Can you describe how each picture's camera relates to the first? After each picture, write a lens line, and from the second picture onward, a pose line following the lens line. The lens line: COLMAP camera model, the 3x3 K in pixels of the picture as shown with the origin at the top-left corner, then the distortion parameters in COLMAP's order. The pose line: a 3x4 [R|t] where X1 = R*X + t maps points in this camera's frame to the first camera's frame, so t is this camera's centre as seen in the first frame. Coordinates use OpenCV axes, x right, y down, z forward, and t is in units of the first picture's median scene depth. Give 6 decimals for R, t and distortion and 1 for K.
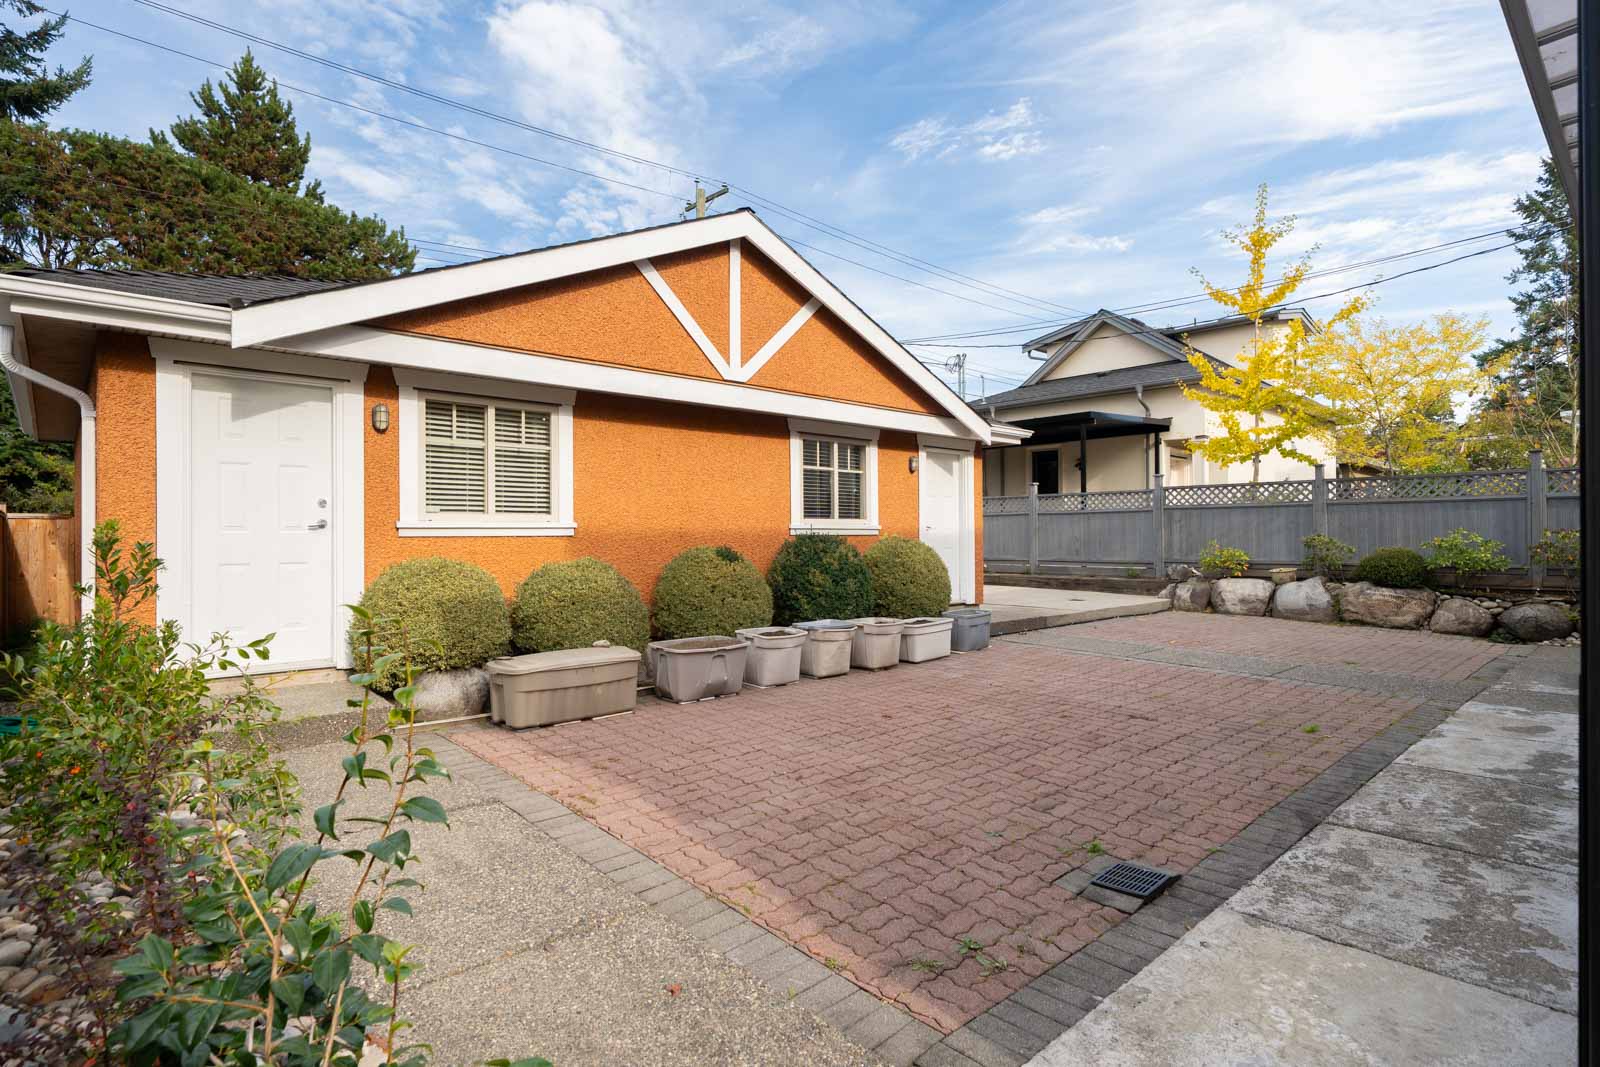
lens RADIAL K [[828.7, 0, 806.6], [0, 828.7, 534.1], [0, 0, 1]] dist [-0.006165, -0.000820]
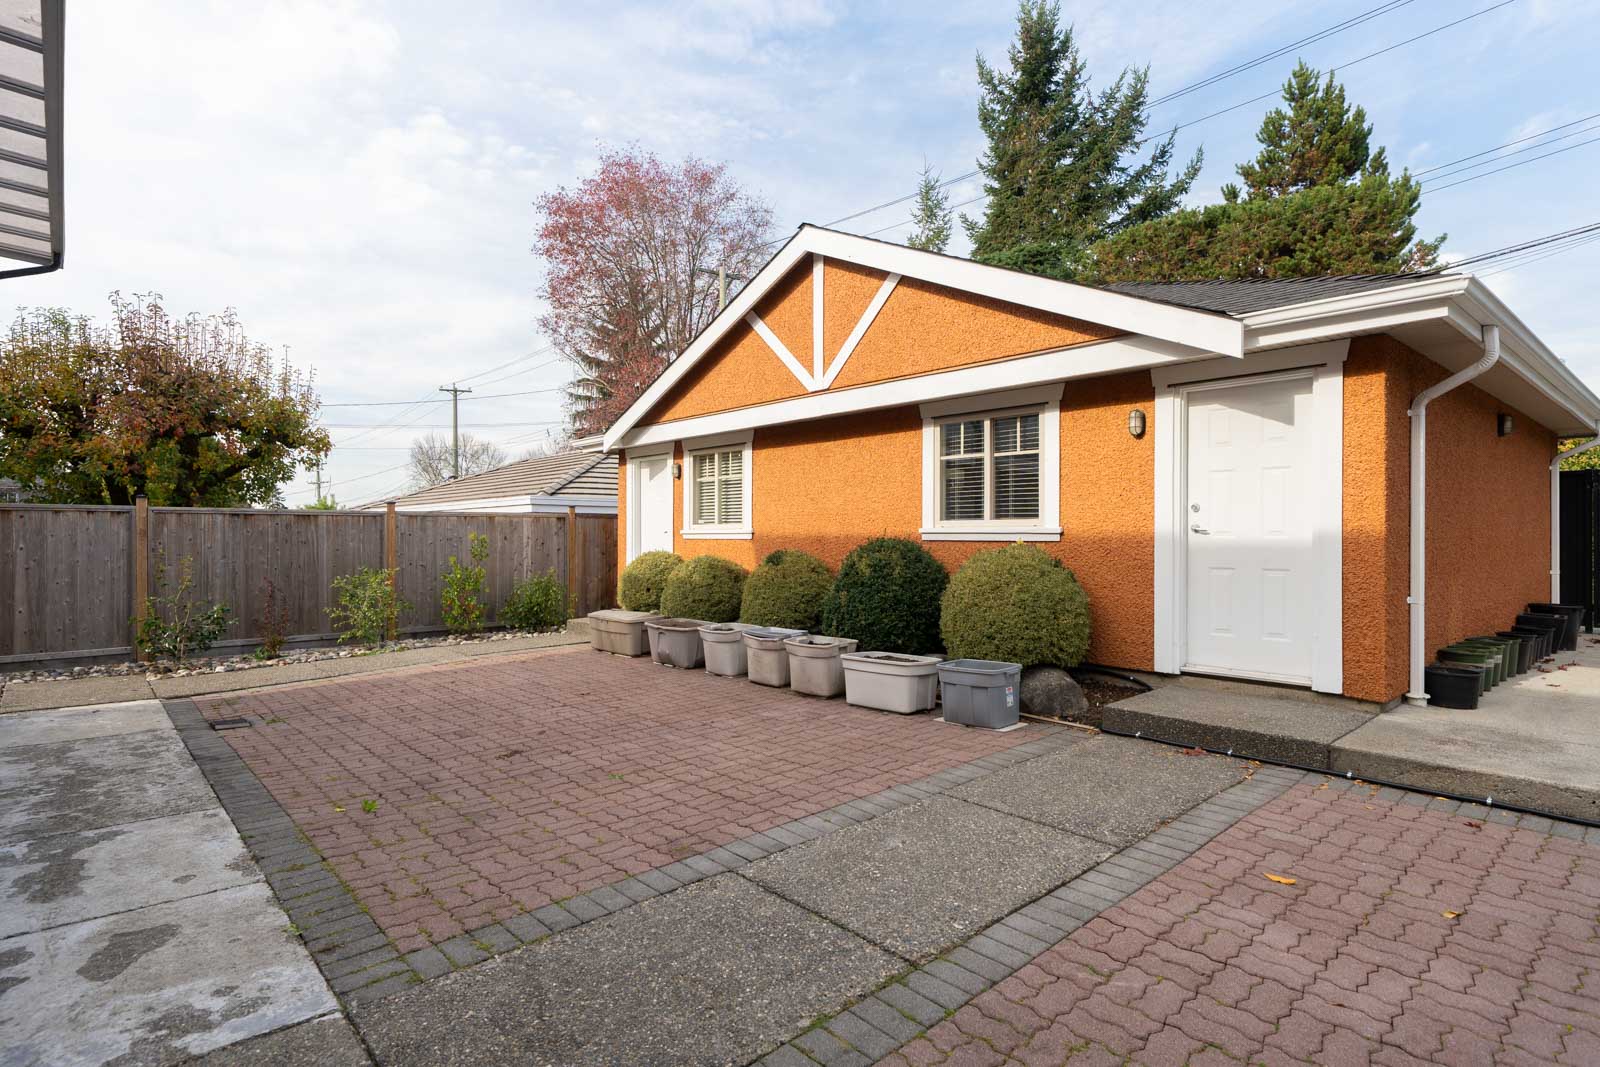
lens RADIAL K [[828.7, 0, 806.8], [0, 828.7, 533.1], [0, 0, 1]] dist [-0.006165, -0.000820]
pose [[-0.029391, 0.007895, -0.999537, 0.847284], [0.005311, 0.999956, 0.007742, -0.013040], [0.999554, -0.005081, -0.029431, 0.904129]]
